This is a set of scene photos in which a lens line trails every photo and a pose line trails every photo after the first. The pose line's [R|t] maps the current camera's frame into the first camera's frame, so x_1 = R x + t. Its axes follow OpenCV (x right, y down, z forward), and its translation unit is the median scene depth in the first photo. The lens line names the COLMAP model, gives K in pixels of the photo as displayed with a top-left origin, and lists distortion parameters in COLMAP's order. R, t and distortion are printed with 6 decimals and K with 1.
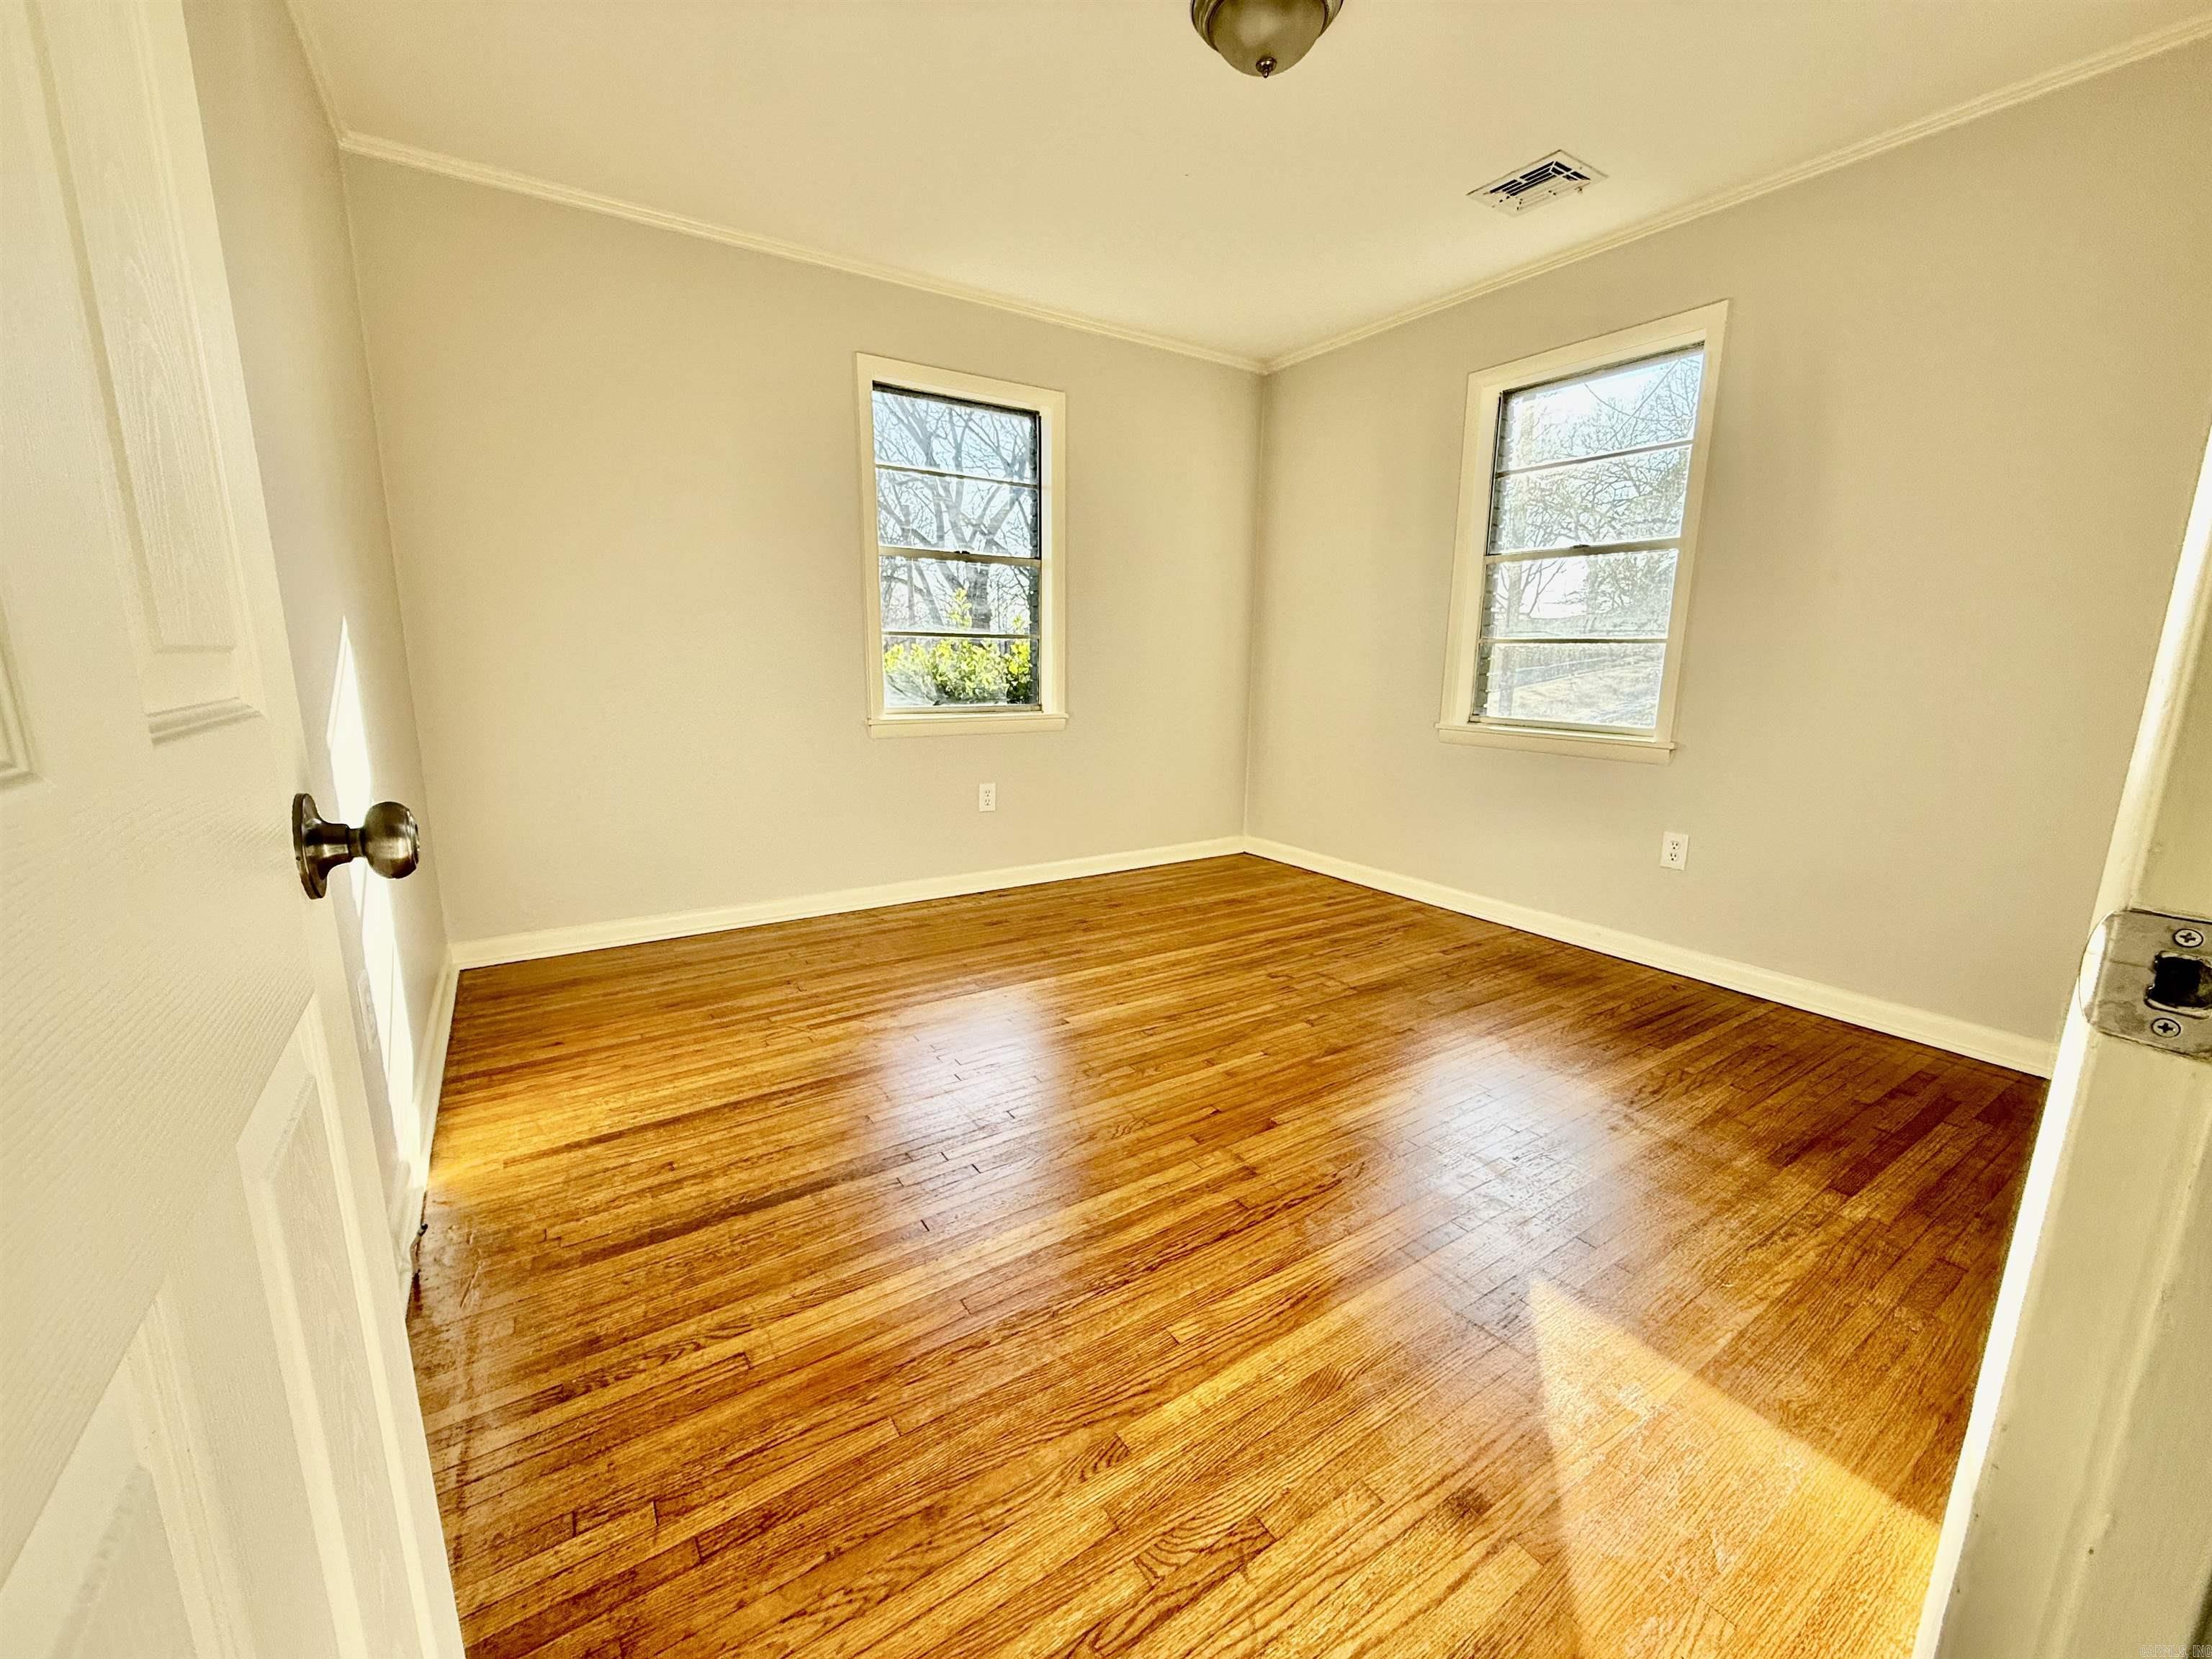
lens RADIAL K [[880.2, 0, 1104.5], [0, 880.2, 831.3], [0, 0, 1]] dist [0.001137, 0.000168]
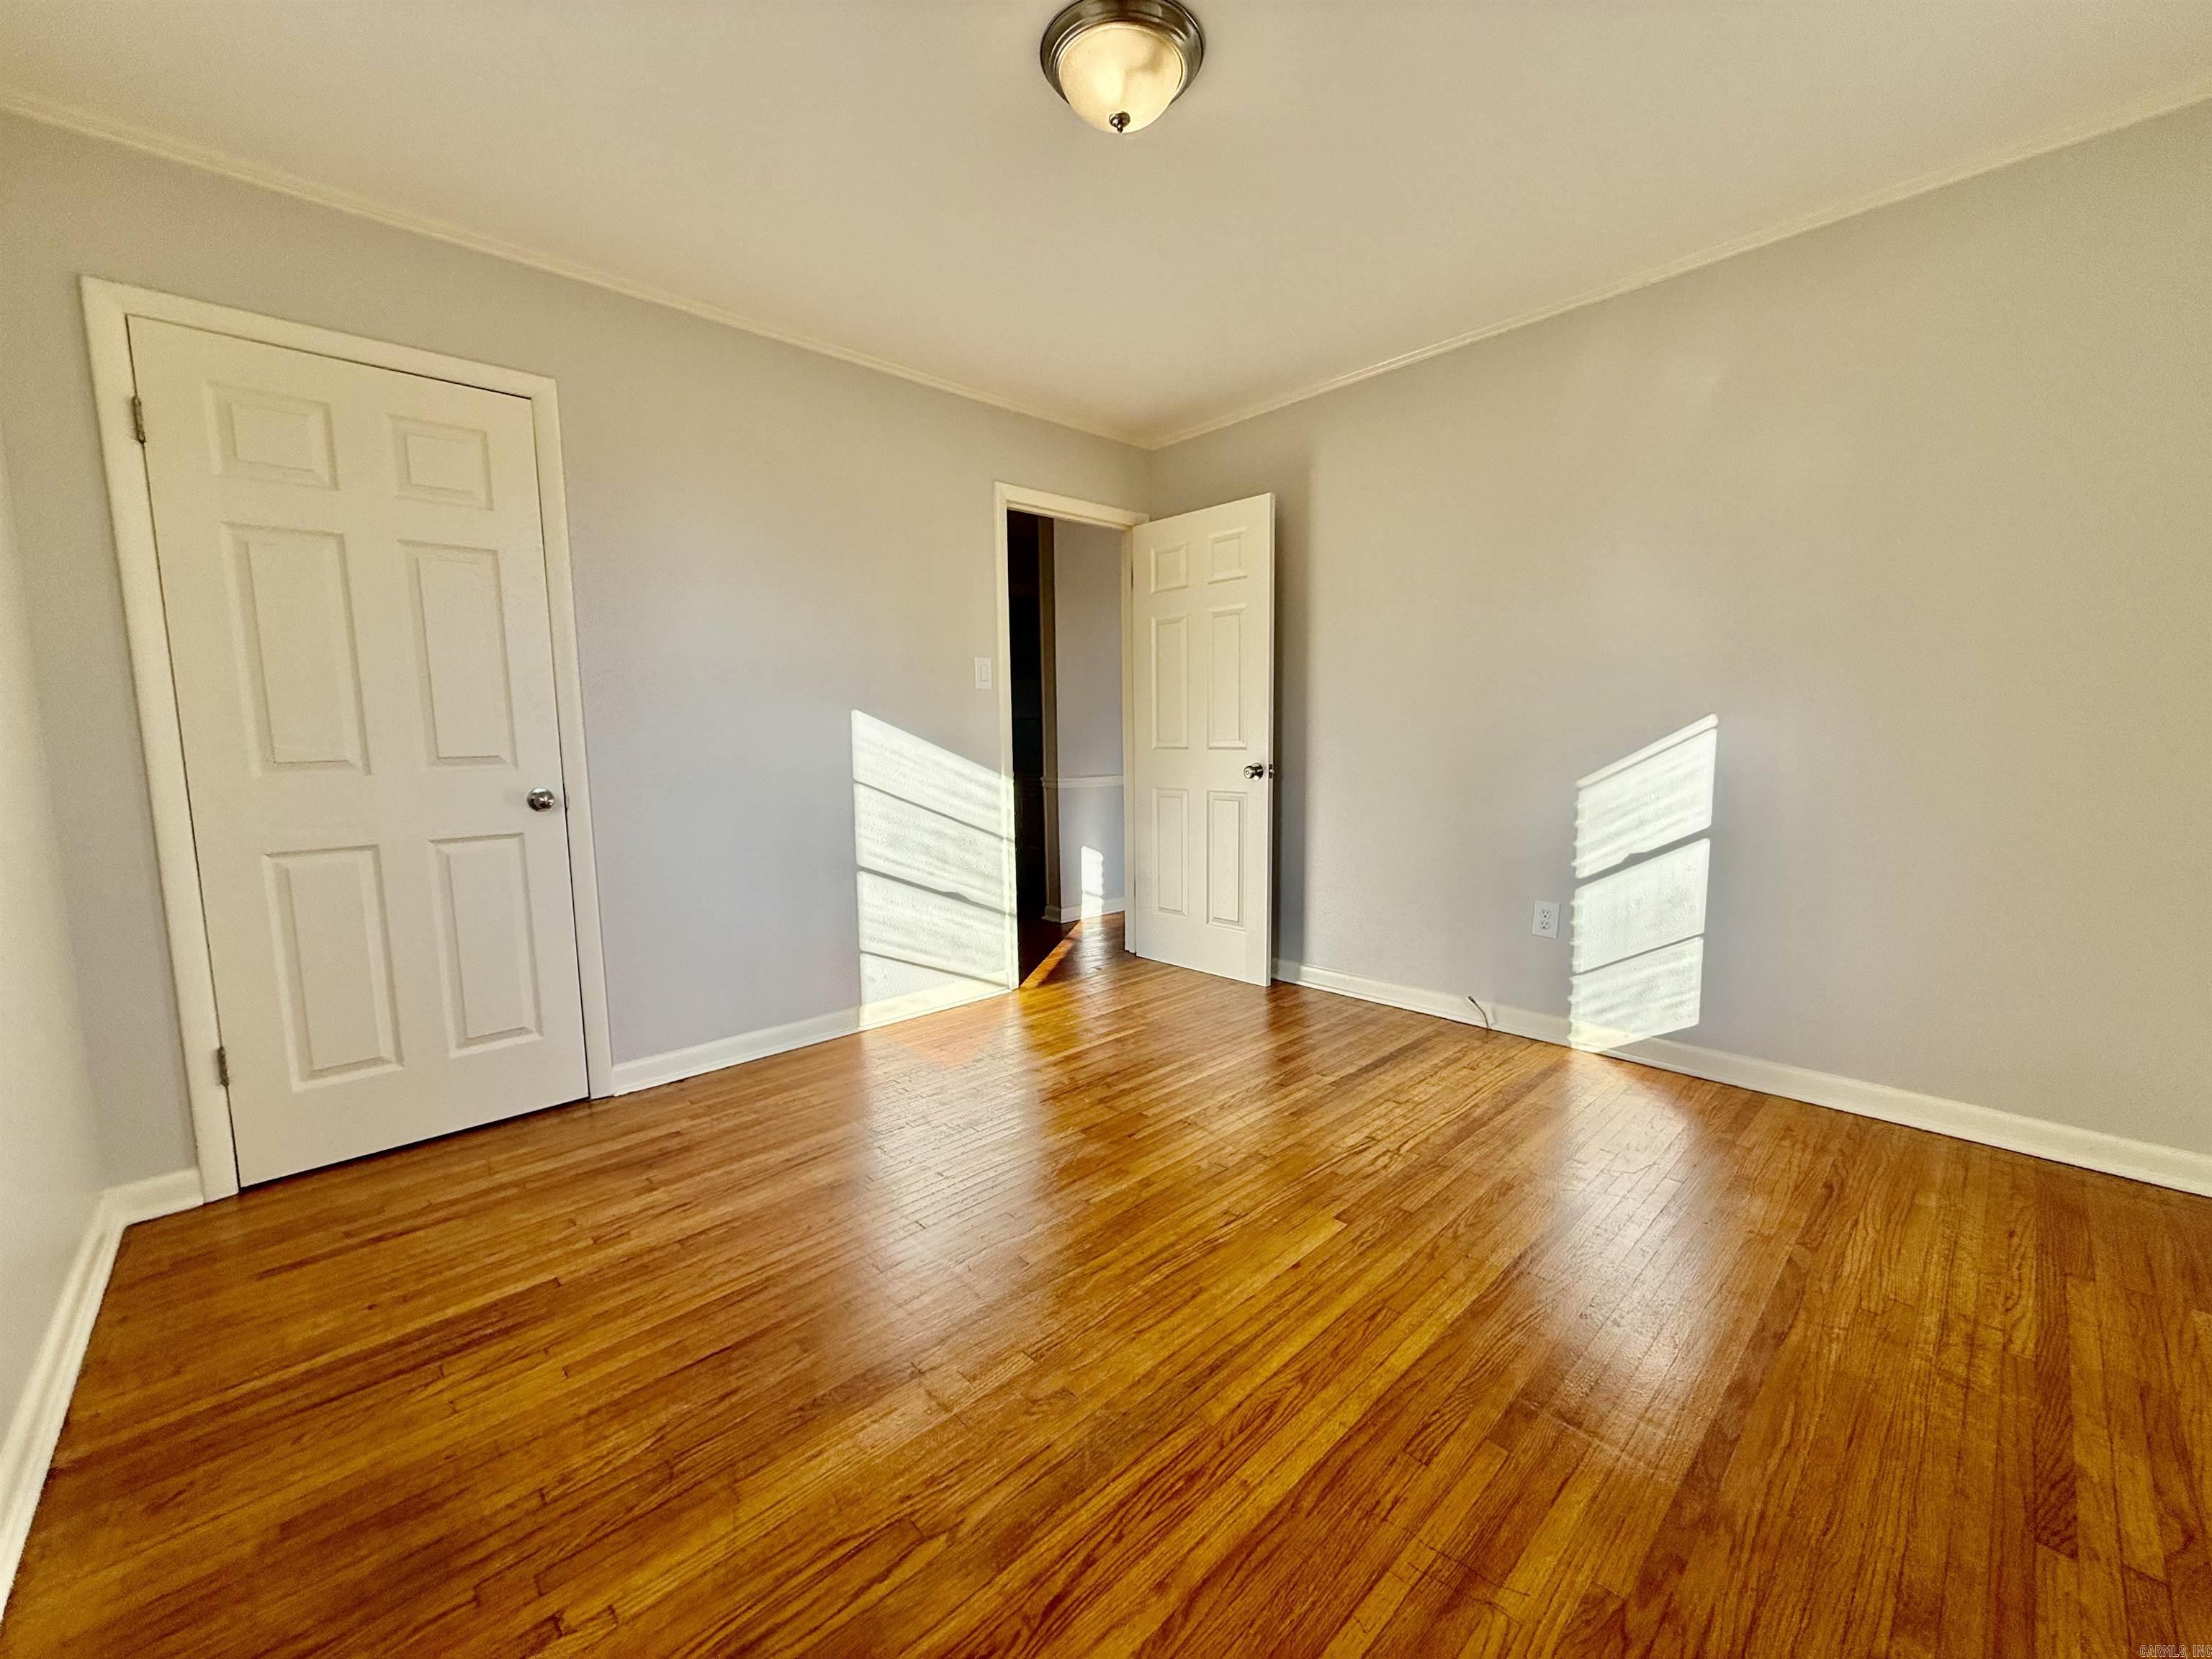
lens RADIAL K [[880.2, 0, 1106.6], [0, 880.2, 833.2], [0, 0, 1]] dist [0.001137, 0.000168]
pose [[-0.984716, 0.023279, -0.172606, 0.377616], [-0.030208, 0.953180, 0.300890, -0.441160], [0.171529, 0.301505, -0.937909, 2.116165]]
